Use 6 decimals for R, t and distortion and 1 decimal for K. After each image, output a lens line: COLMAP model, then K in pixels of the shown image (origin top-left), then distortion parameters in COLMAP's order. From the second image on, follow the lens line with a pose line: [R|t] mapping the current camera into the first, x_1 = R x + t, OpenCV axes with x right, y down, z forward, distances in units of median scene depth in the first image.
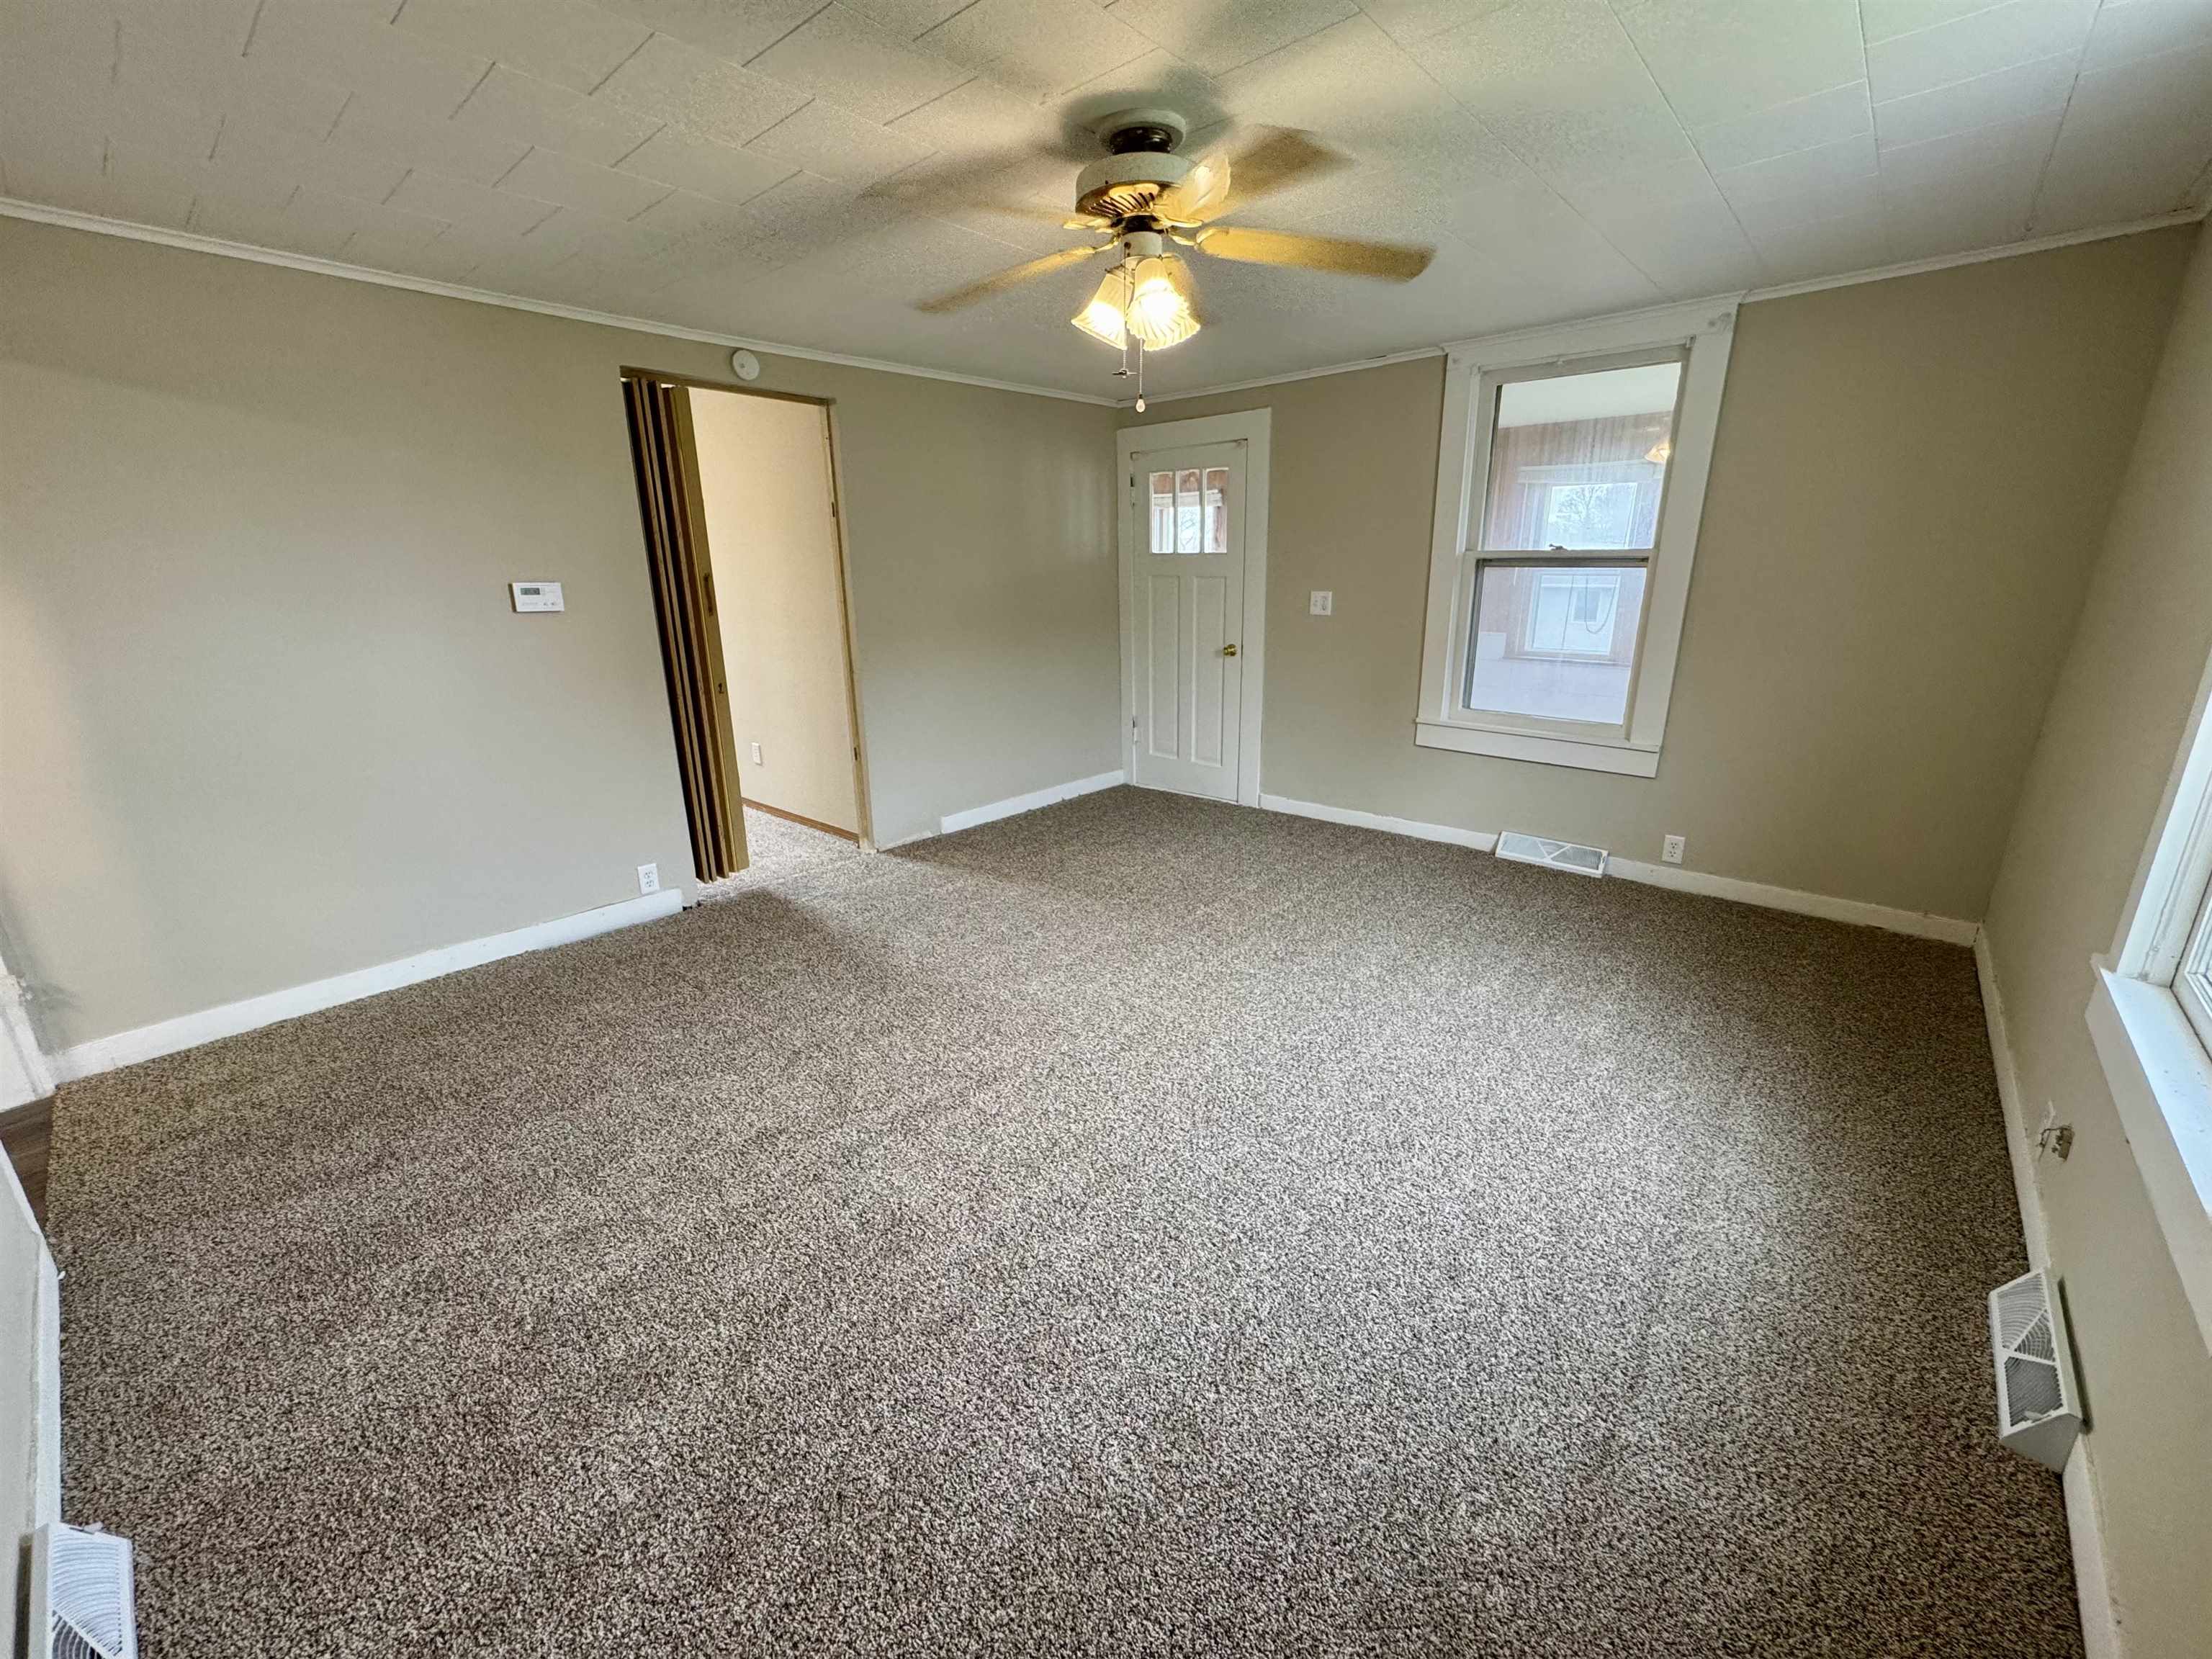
lens RADIAL K [[876.8, 0, 1106.0], [0, 876.8, 829.5], [0, 0, 1]] dist [0.000138, 0.000032]
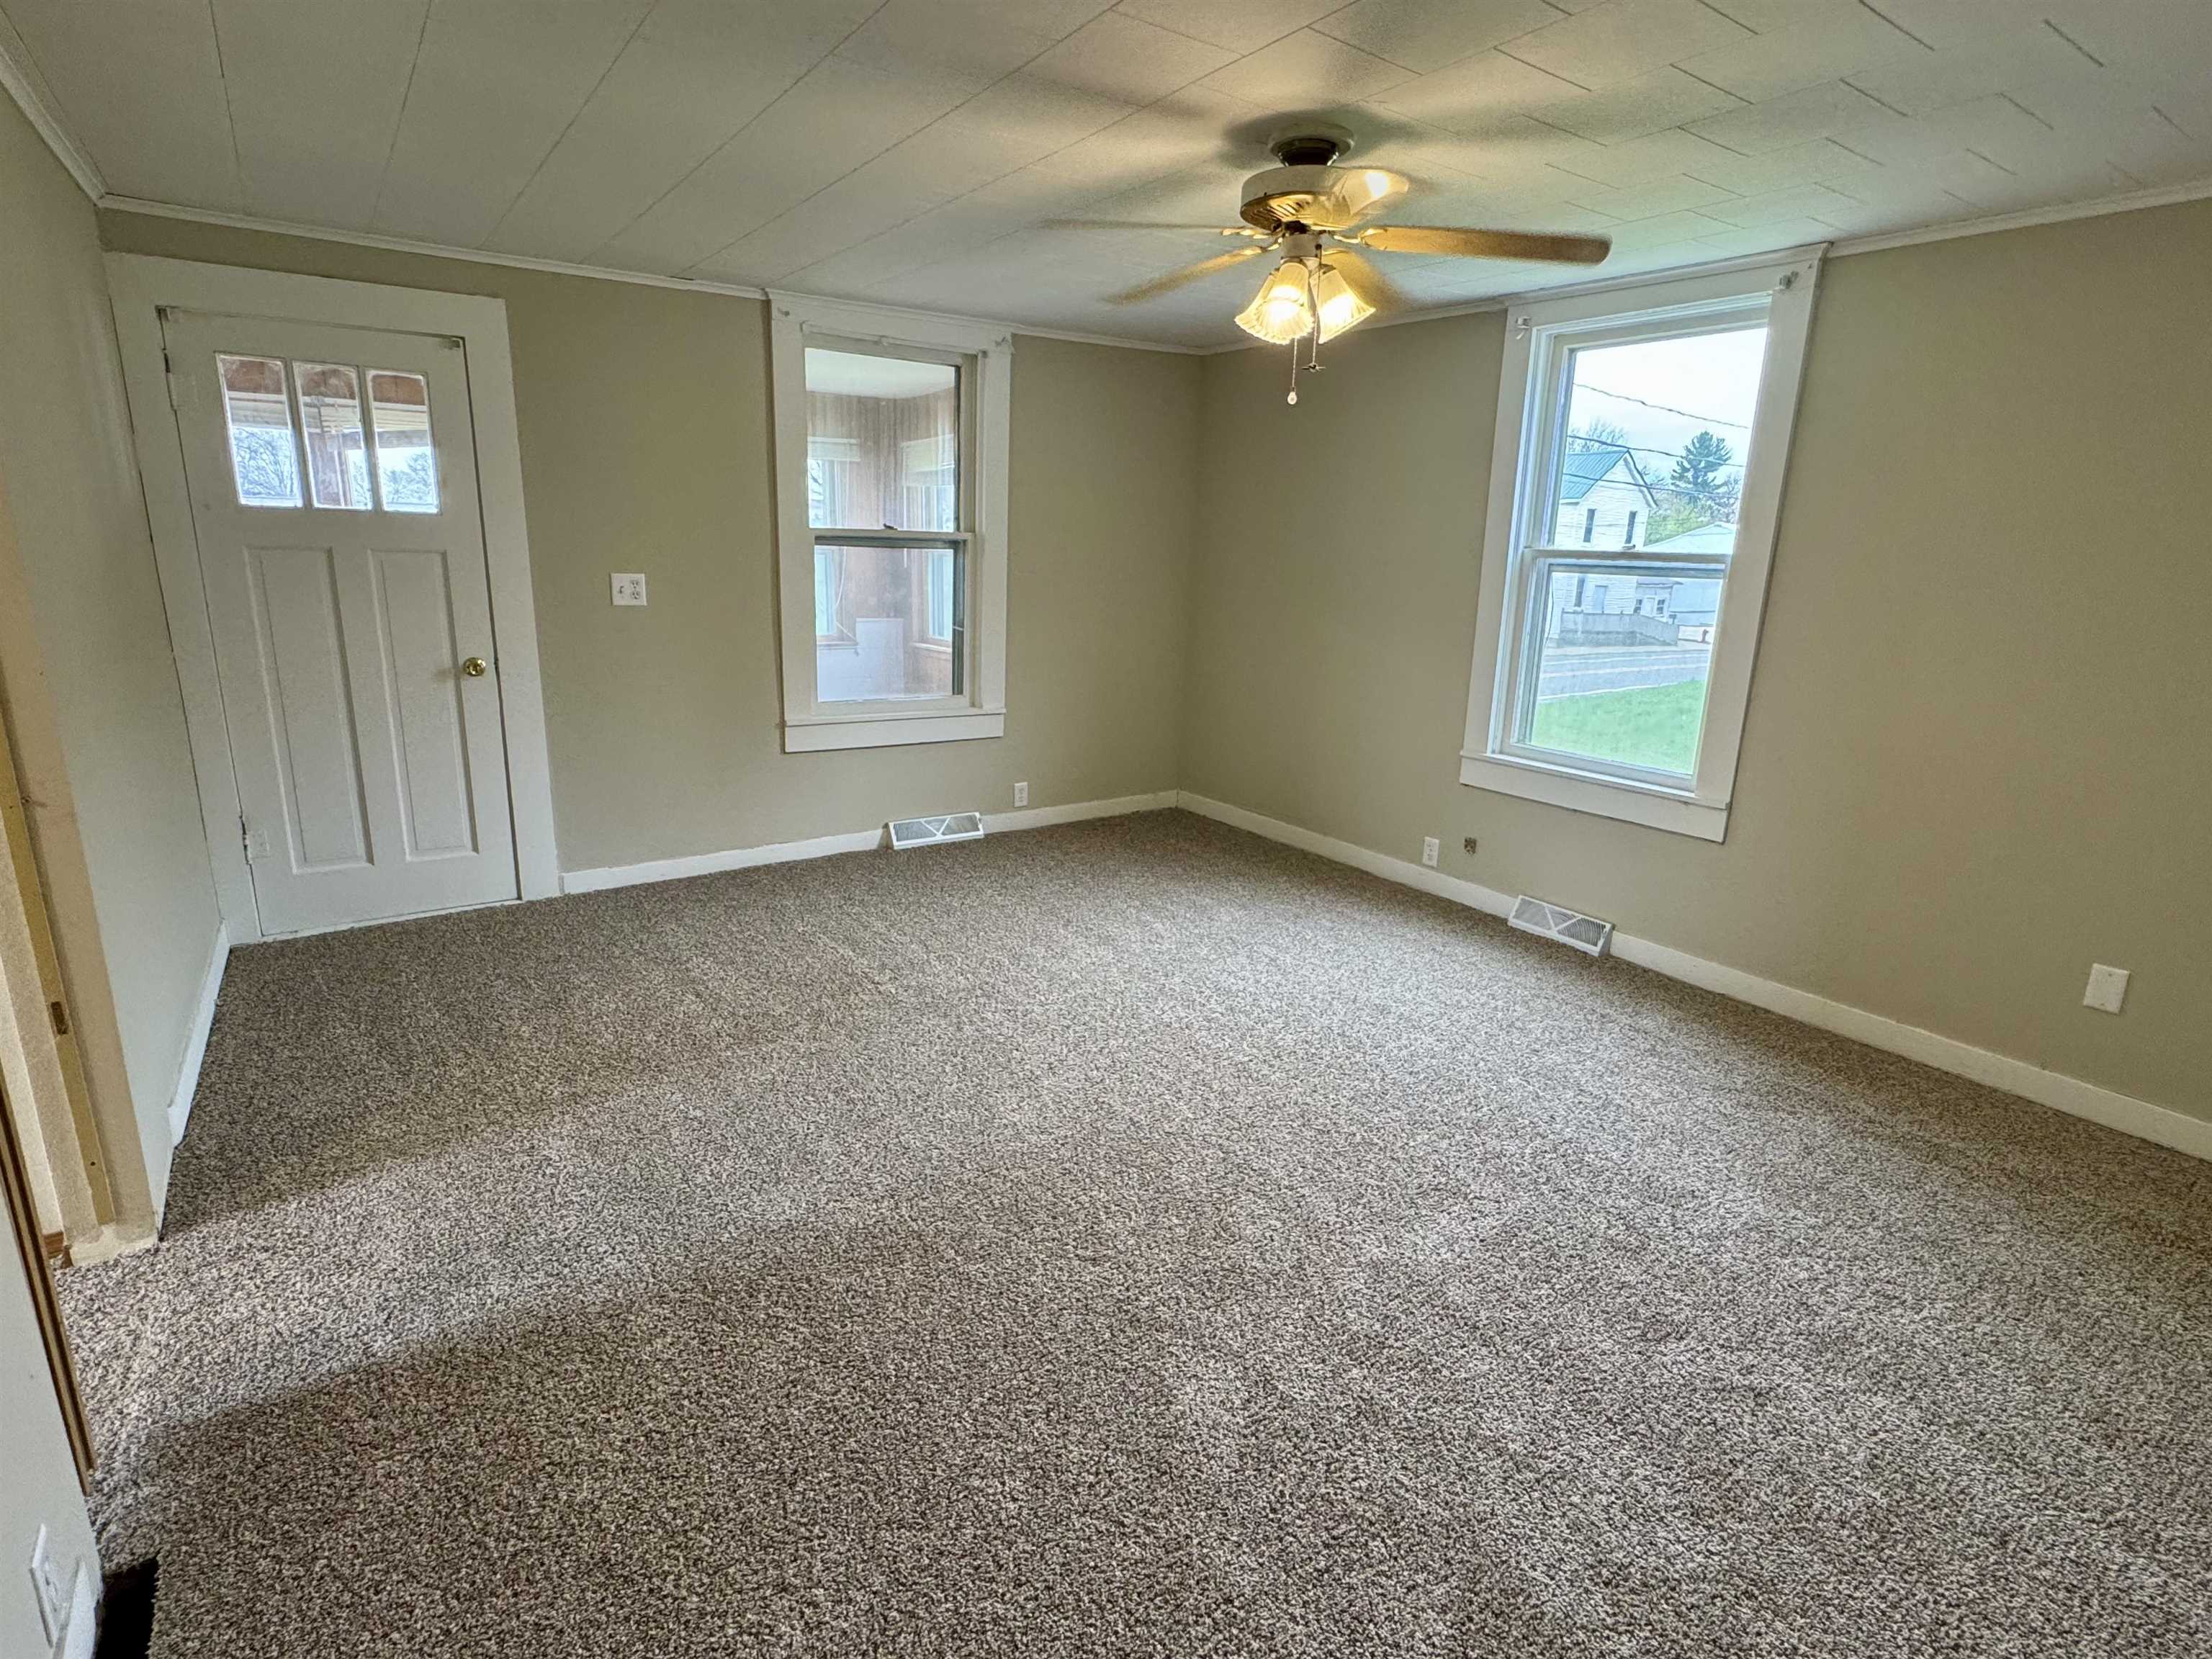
lens RADIAL K [[1109.5, 0, 1106.0], [0, 1109.5, 829.5], [0, 0, 1]] dist [0.002191, 0.000508]
pose [[0.239239, -0.230709, 0.943153, -0.618267], [0.252029, 0.952823, 0.169145, -0.133237], [-0.937681, 0.197236, 0.286097, 0.432978]]
